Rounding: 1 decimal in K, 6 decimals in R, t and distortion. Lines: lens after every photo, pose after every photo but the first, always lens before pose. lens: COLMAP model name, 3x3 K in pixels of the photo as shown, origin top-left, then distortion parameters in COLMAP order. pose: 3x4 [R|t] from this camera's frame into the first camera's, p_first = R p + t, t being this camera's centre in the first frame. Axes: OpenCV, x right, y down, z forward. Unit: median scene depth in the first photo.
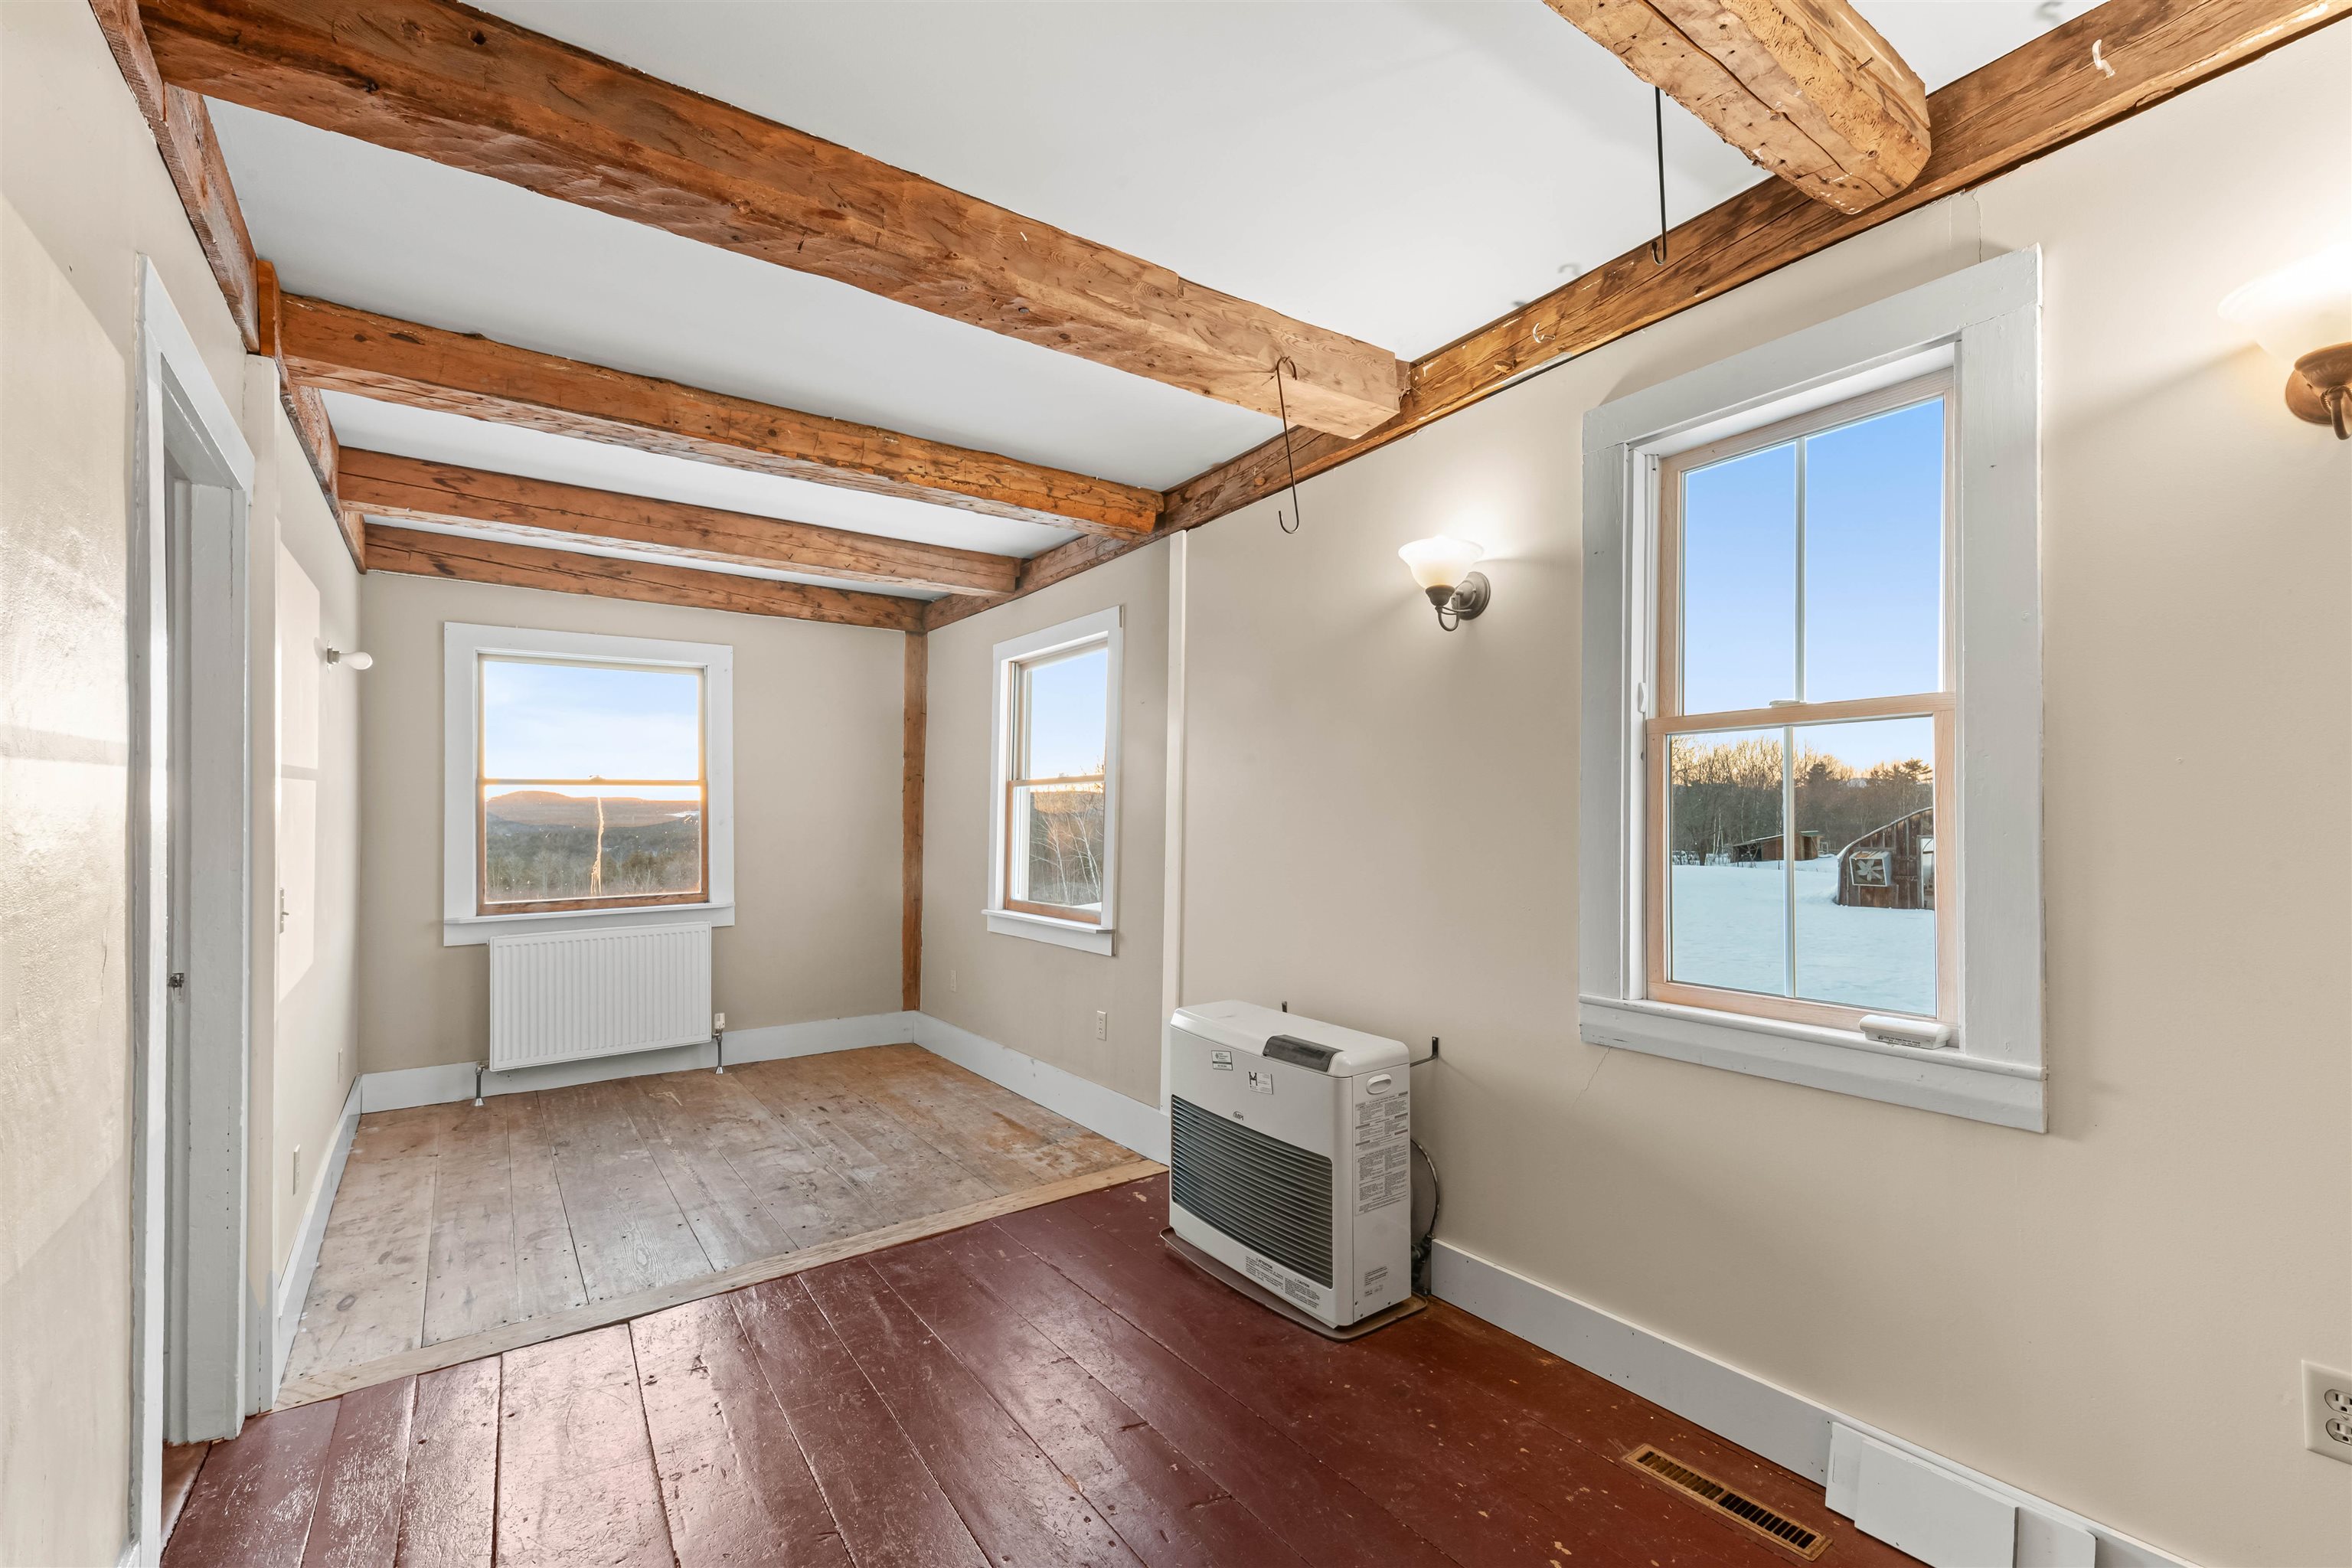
lens RADIAL K [[1013.6, 0, 1180.5], [0, 1013.6, 831.7], [0, 0, 1]] dist [0.021413, -0.009333]
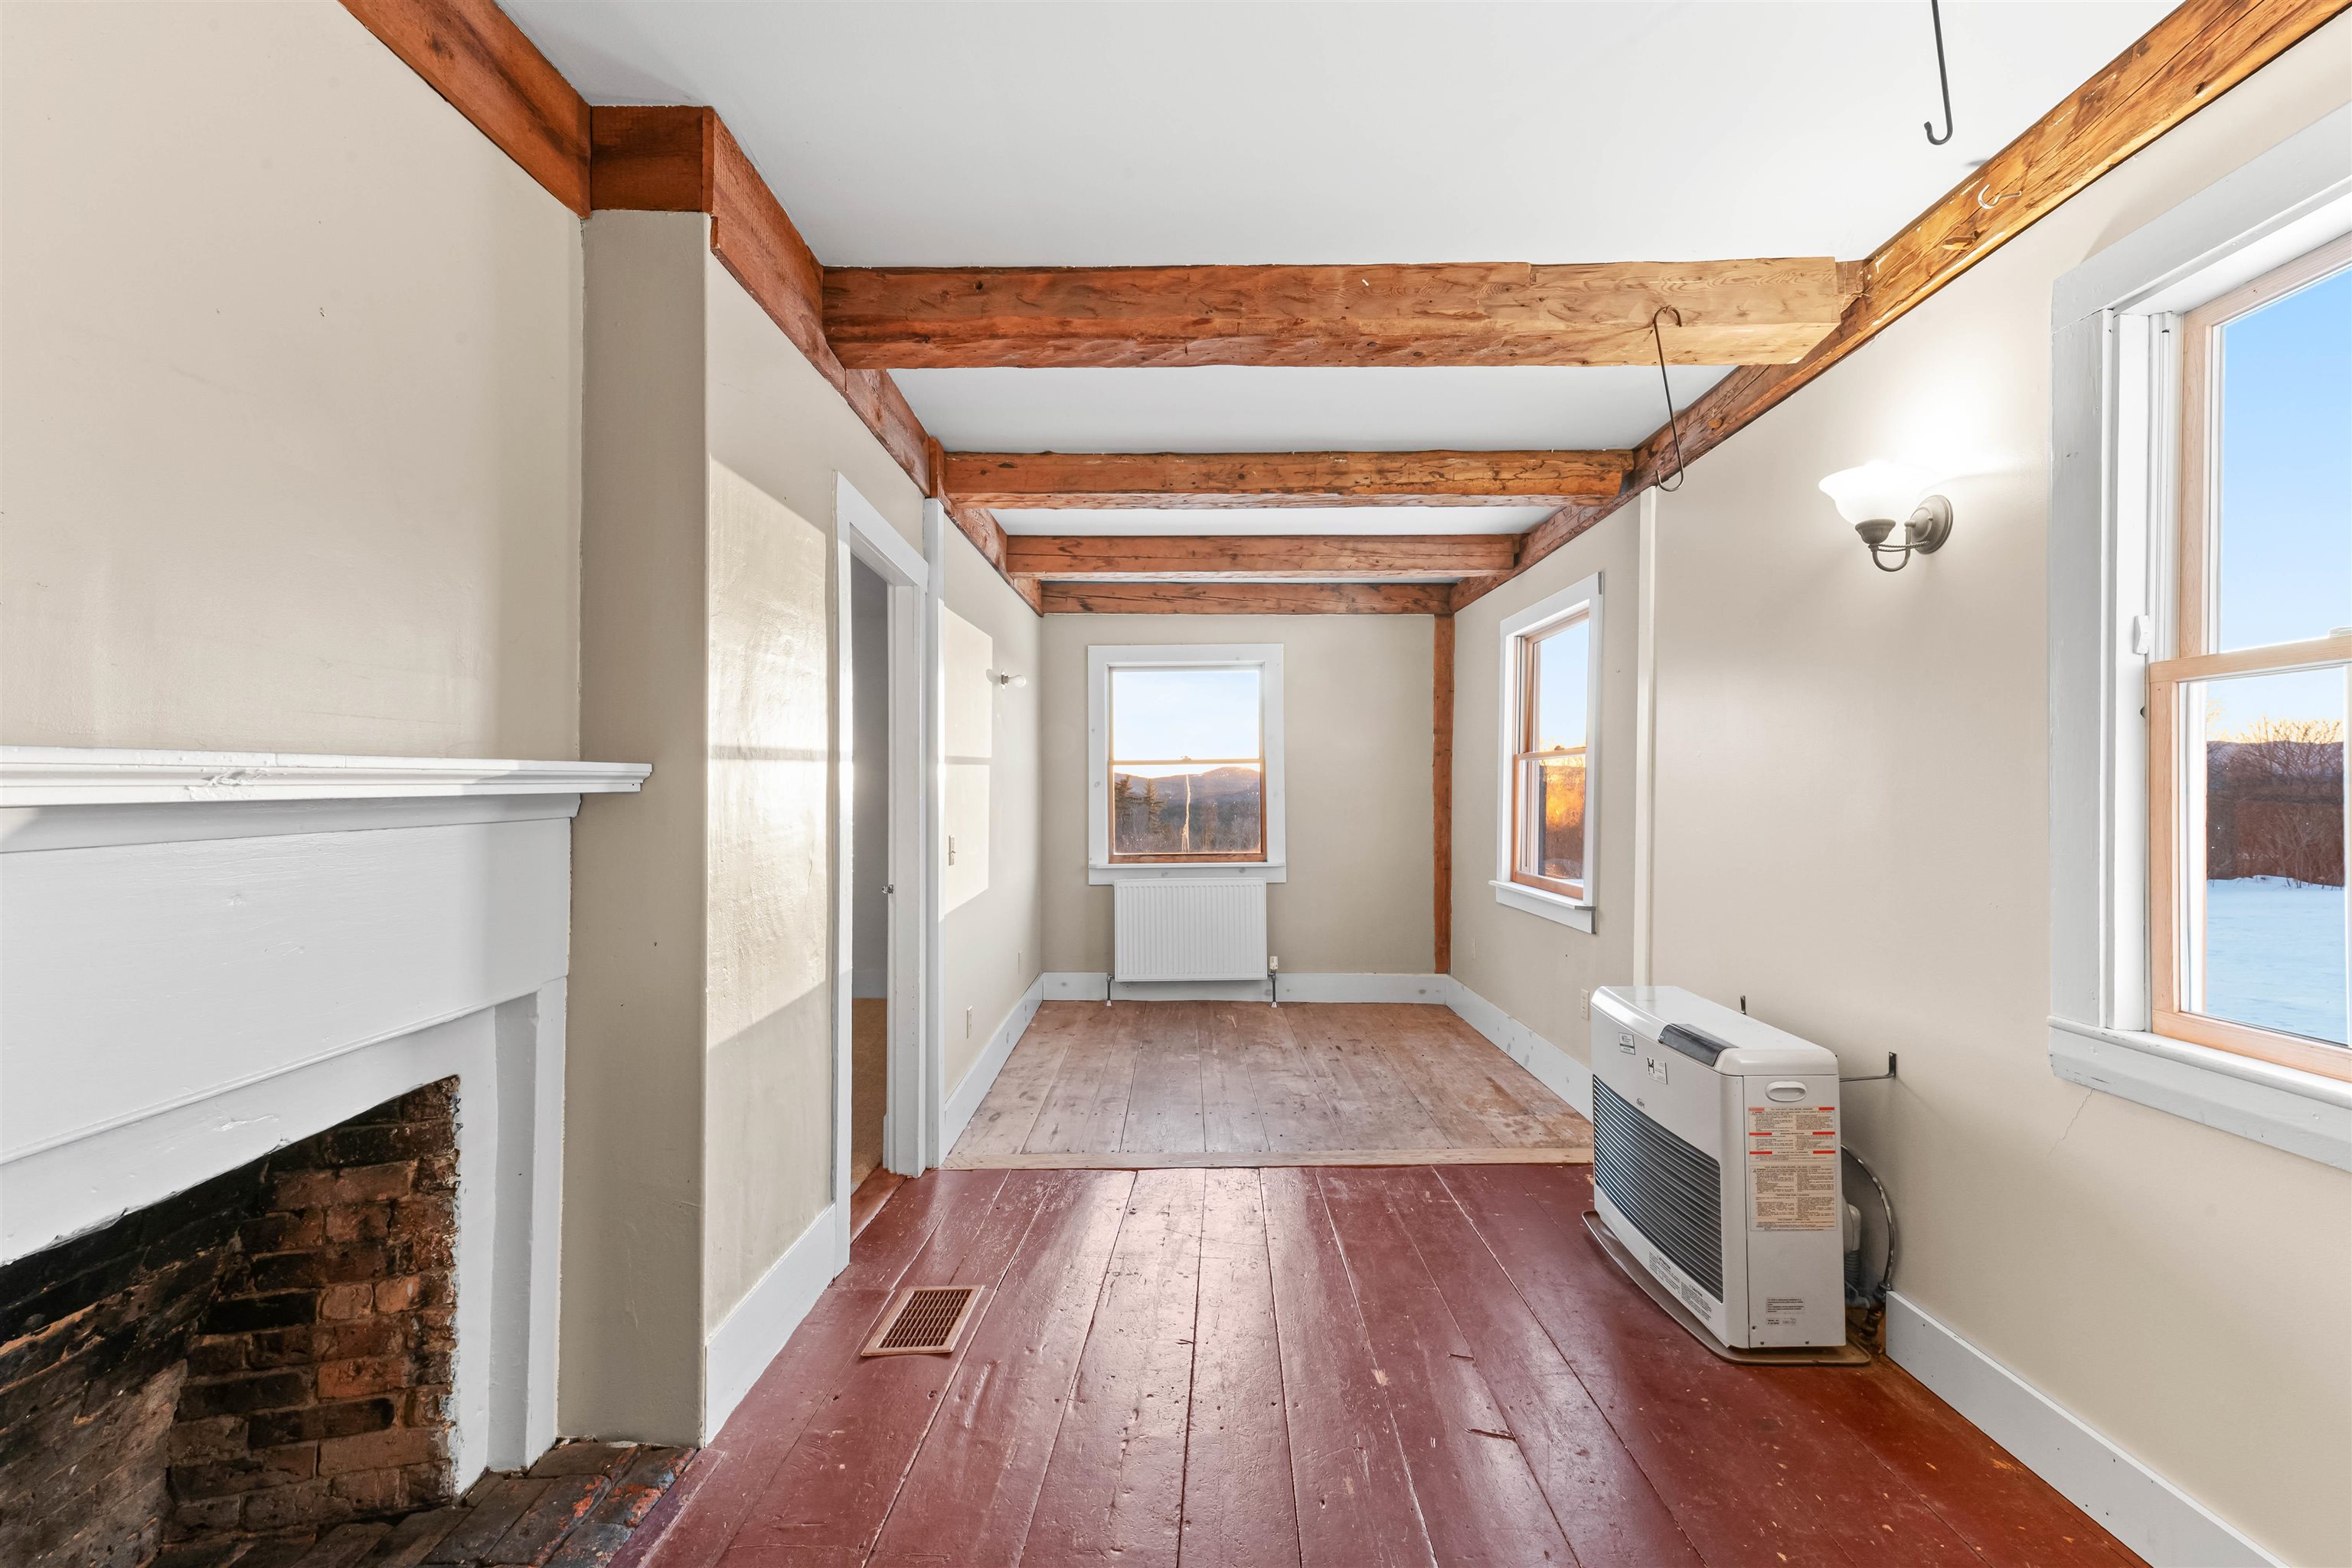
lens RADIAL K [[1040.6, 0, 1186.7], [0, 1040.6, 810.6], [0, 0, 1]] dist [0.017662, -0.010250]
pose [[0.803629, 0.013449, -0.594979, 0.282343], [-0.009822, 0.999908, 0.009336, -0.000716], [0.595050, -0.001659, 0.803687, -0.043944]]
